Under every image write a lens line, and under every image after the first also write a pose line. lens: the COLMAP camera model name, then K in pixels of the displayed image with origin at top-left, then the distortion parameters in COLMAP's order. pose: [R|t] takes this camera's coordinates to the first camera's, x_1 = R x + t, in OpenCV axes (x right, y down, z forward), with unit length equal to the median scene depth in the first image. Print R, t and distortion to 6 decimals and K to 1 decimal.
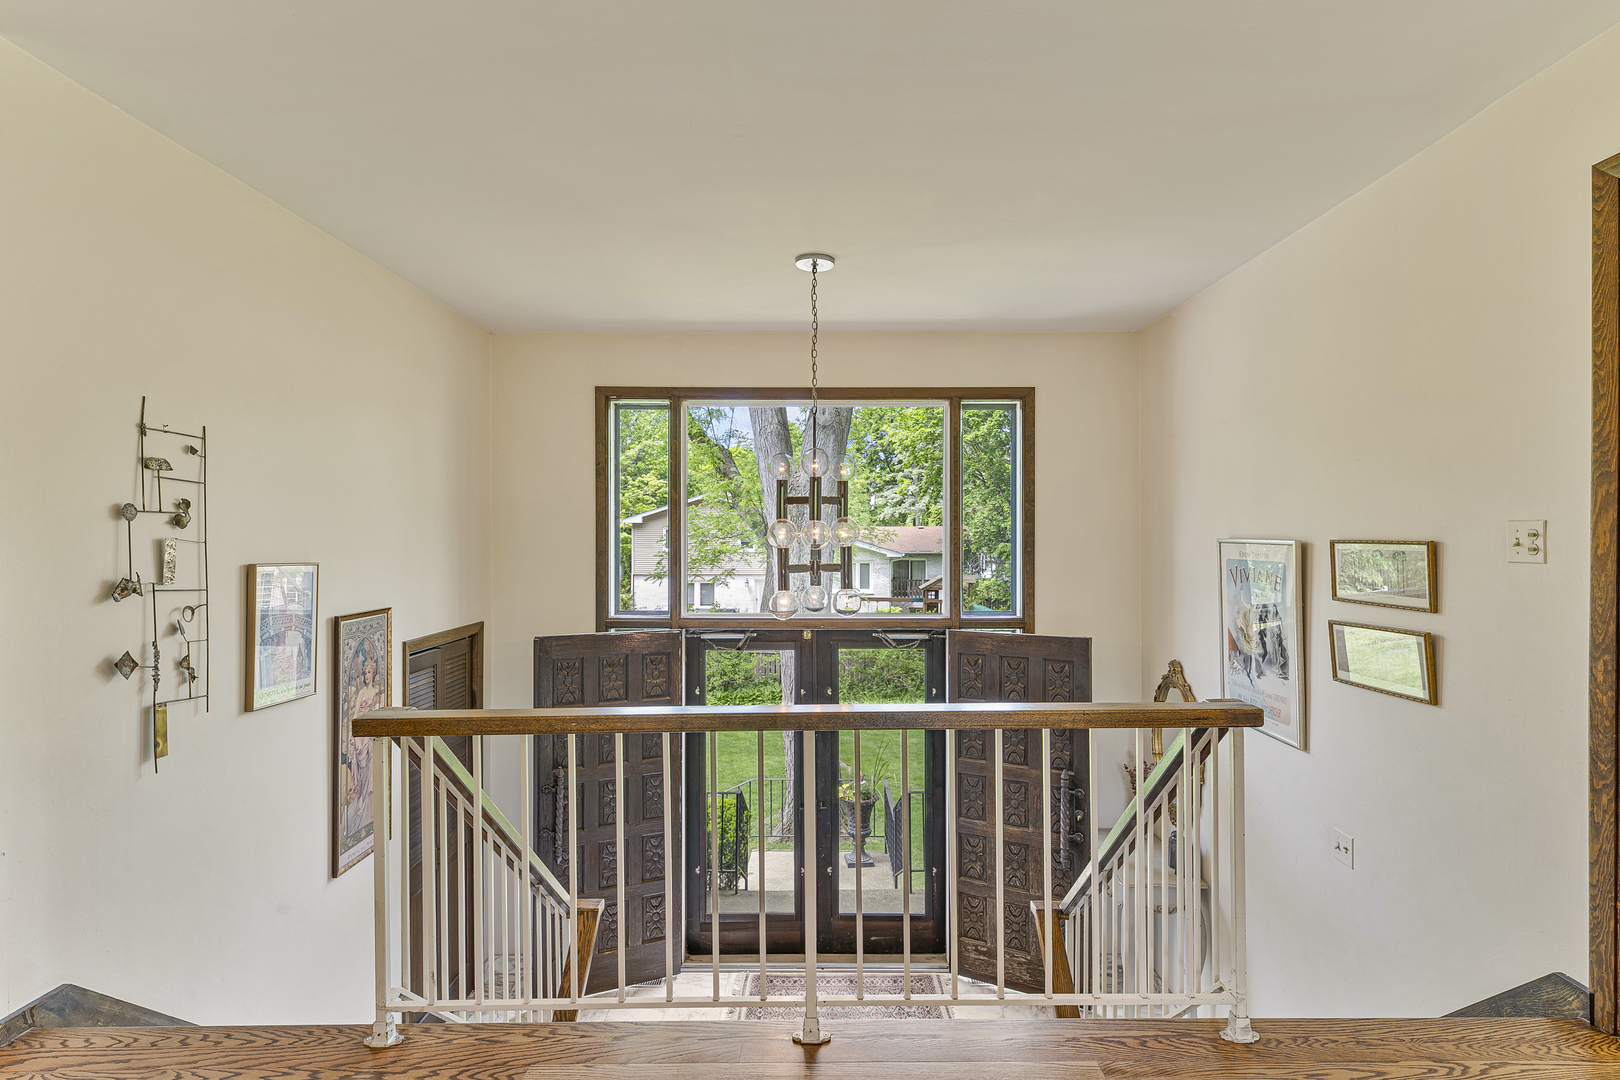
lens RADIAL K [[811.1, 0, 809.8], [0, 811.1, 538.7], [0, 0, 1]] dist [-0.000712, -0.000170]
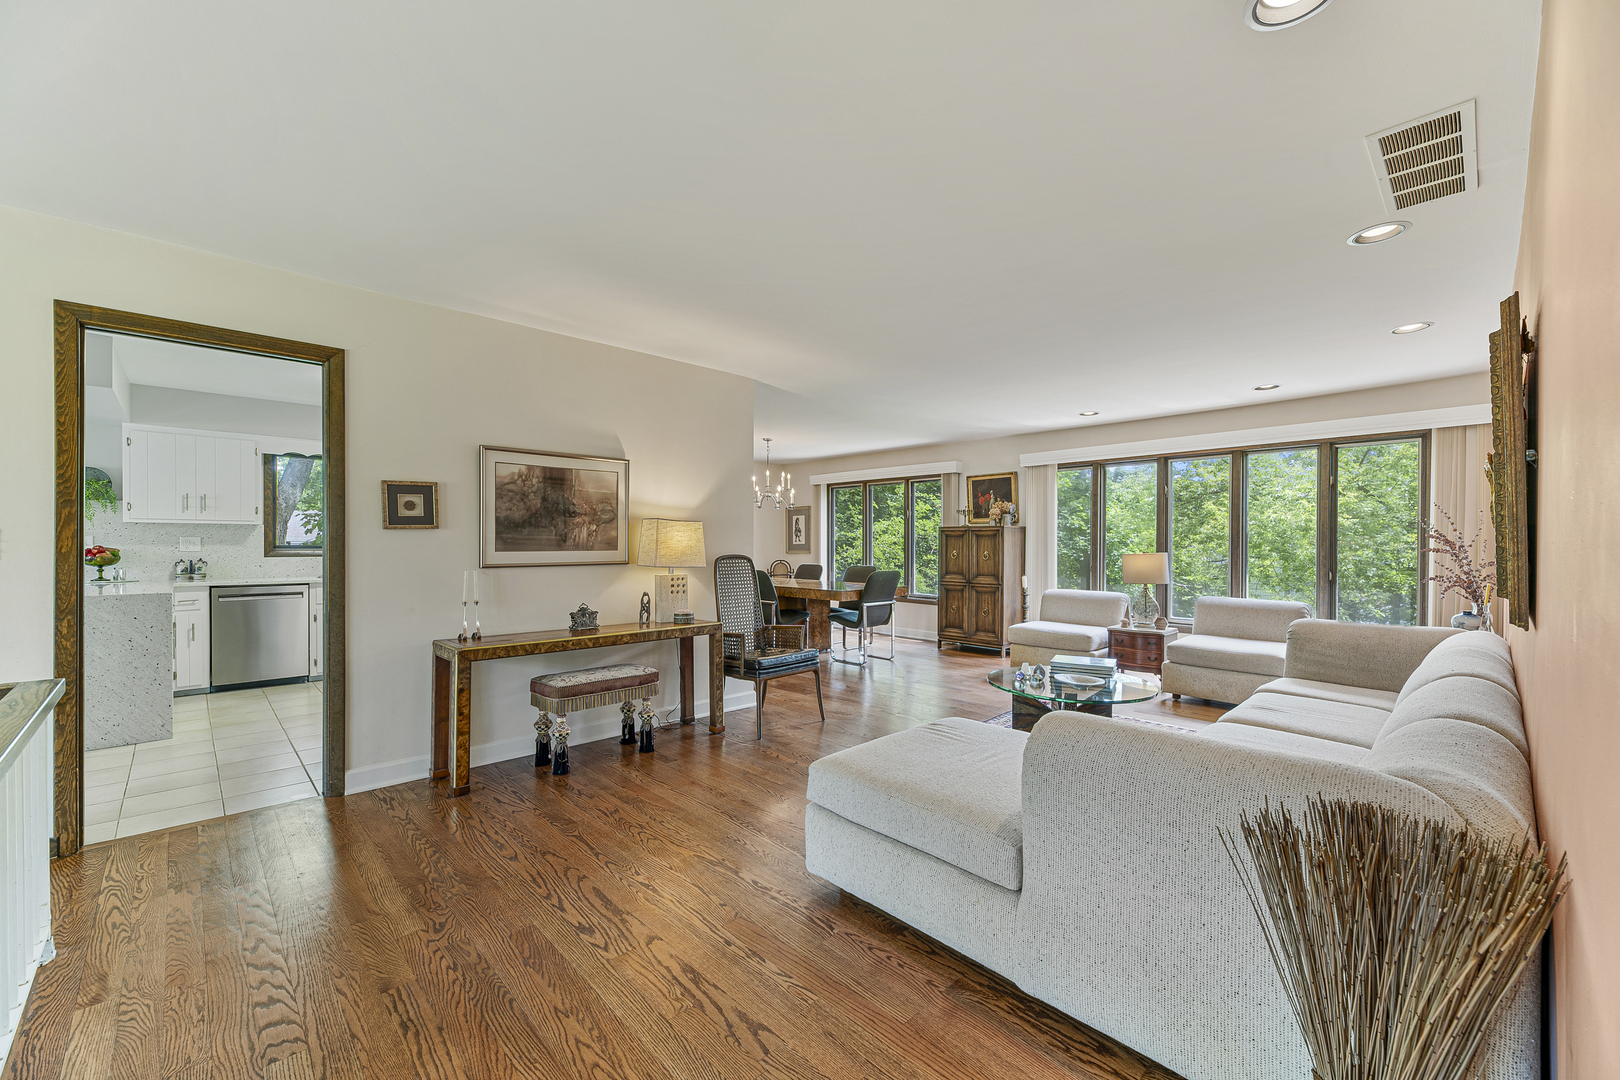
lens RADIAL K [[652.4, 0, 814.7], [0, 652.4, 542.9], [0, 0, 1]] dist [0.007429, -0.002008]
pose [[-0.698110, -0.000465, 0.715990, -0.720655], [0.001979, 0.999995, 0.002580, 0.000816], [-0.715988, 0.003218, -0.698105, 0.649043]]
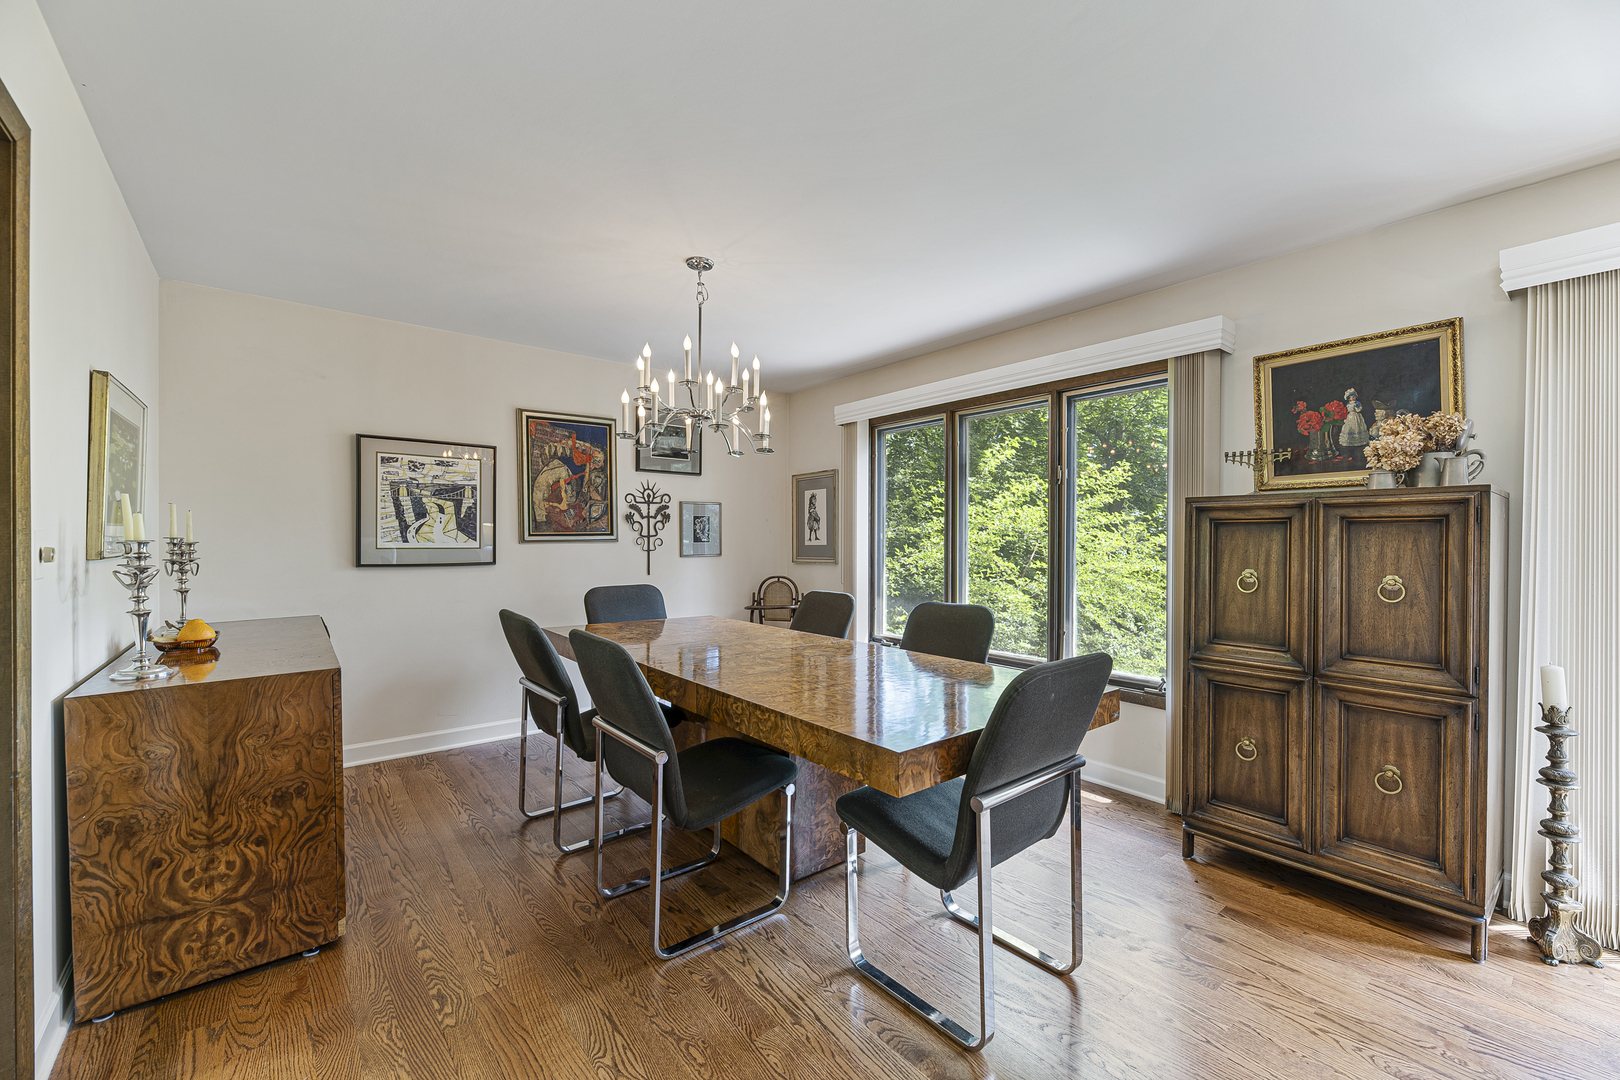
lens RADIAL K [[652.4, 0, 836.8], [0, 652.4, 544.9], [0, 0, 1]] dist [0.007429, -0.002008]
pose [[-0.656989, -0.005379, 0.753881, 0.531812], [-0.000435, 0.999977, 0.006756, 0.003072], [-0.753900, 0.004110, -0.656976, -0.678734]]
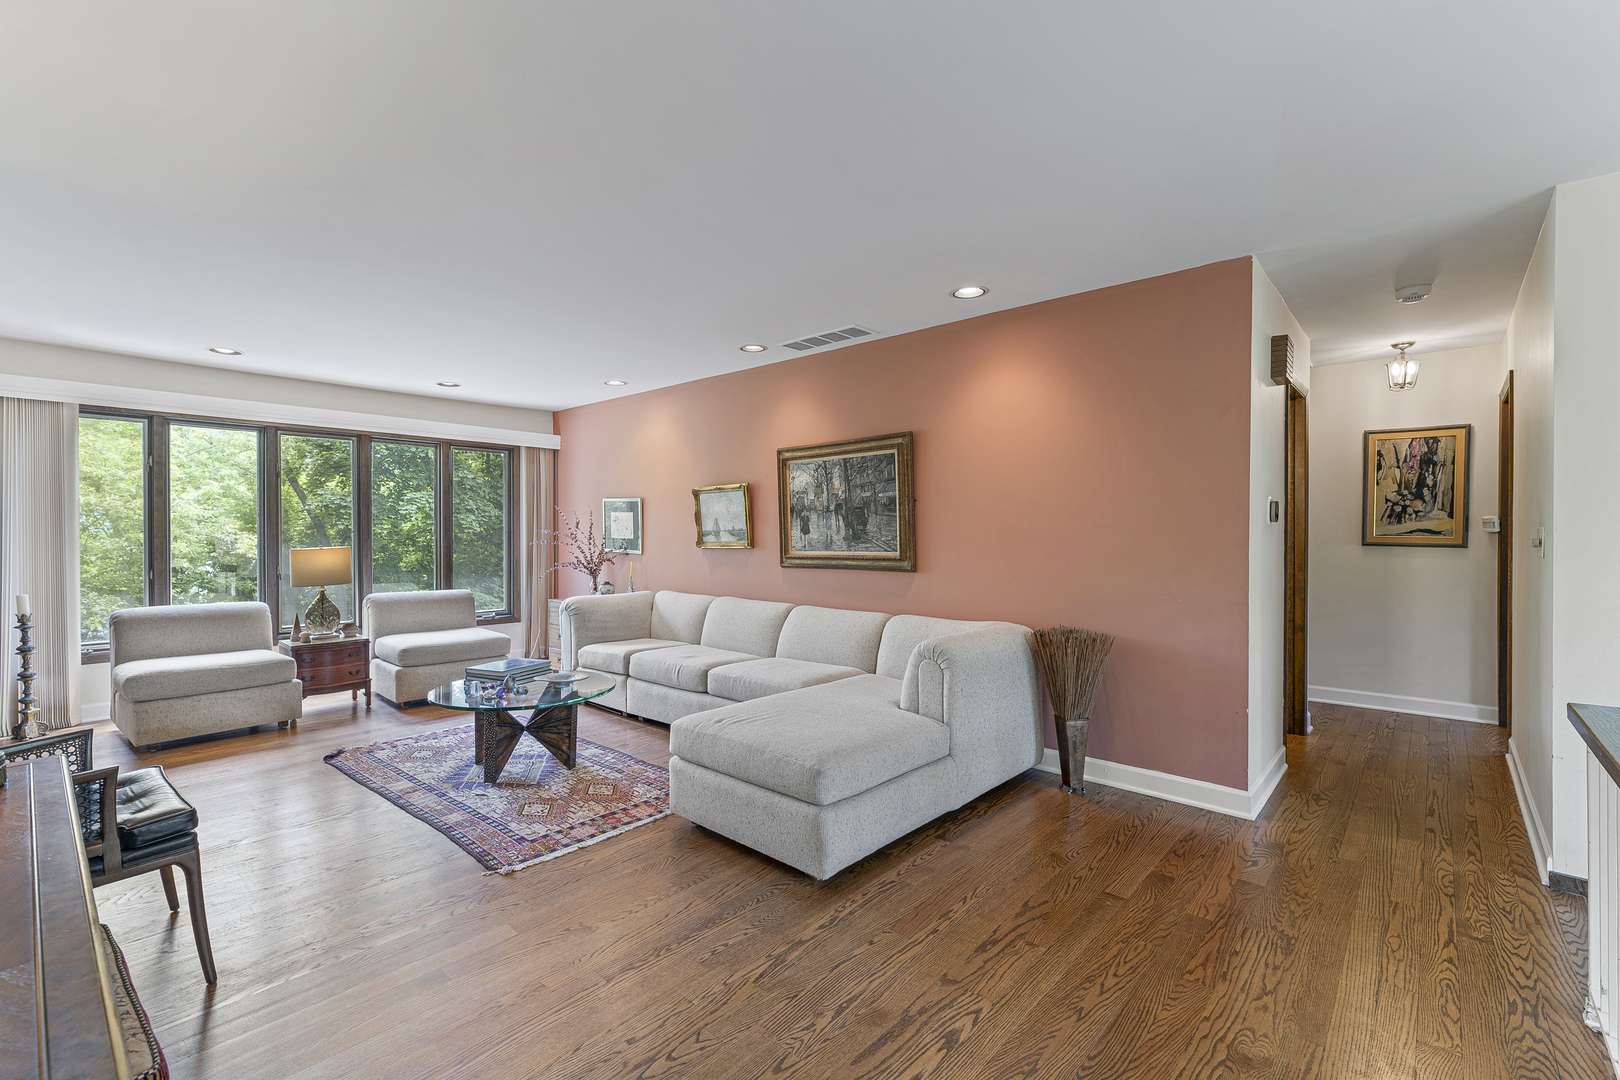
lens RADIAL K [[716.0, 0, 821.2], [0, 716.0, 542.2], [0, 0, 1]] dist [-0.007236, 0.001551]
pose [[-0.649124, 0.009313, -0.760626, 0.607107], [-0.002614, 0.999892, 0.014474, -0.002937], [0.760678, 0.011384, -0.649029, 0.631540]]
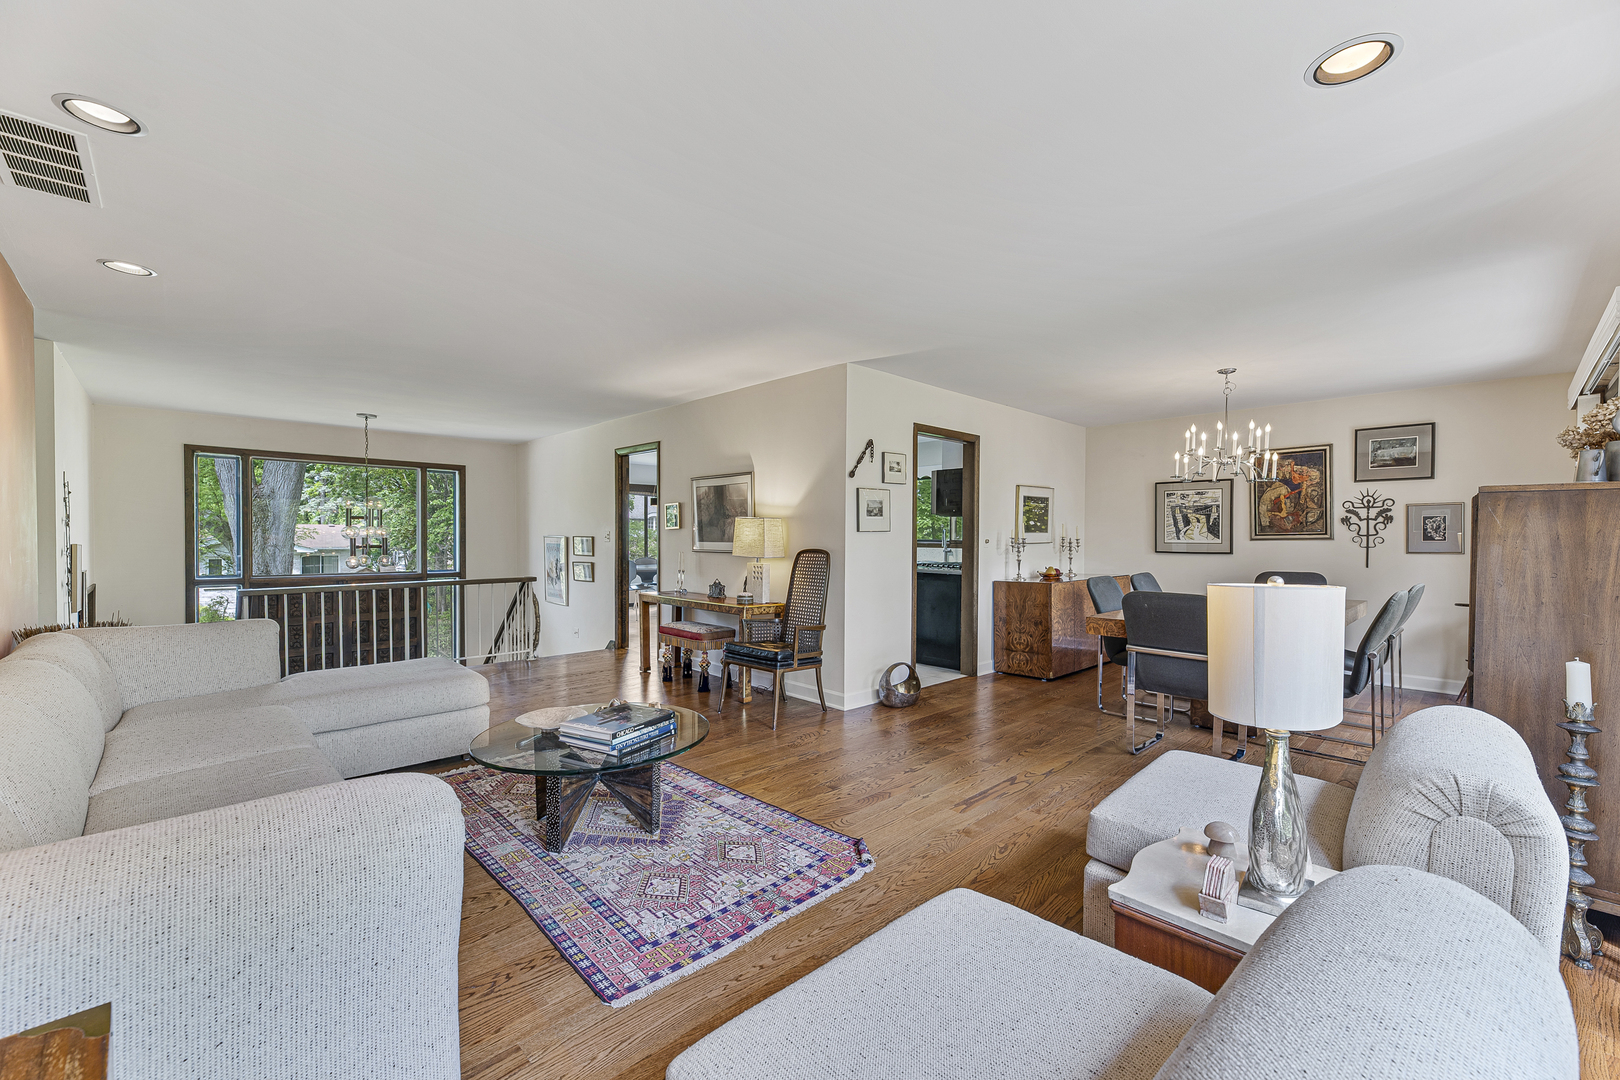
lens RADIAL K [[652.4, 0, 810.5], [0, 652.4, 546.7], [0, 0, 1]] dist [0.007429, -0.002008]
pose [[0.709388, -0.005967, 0.704793, -0.572517], [-0.003857, 0.999916, 0.012348, 0.009208], [-0.704807, -0.011479, 0.709306, -1.694309]]
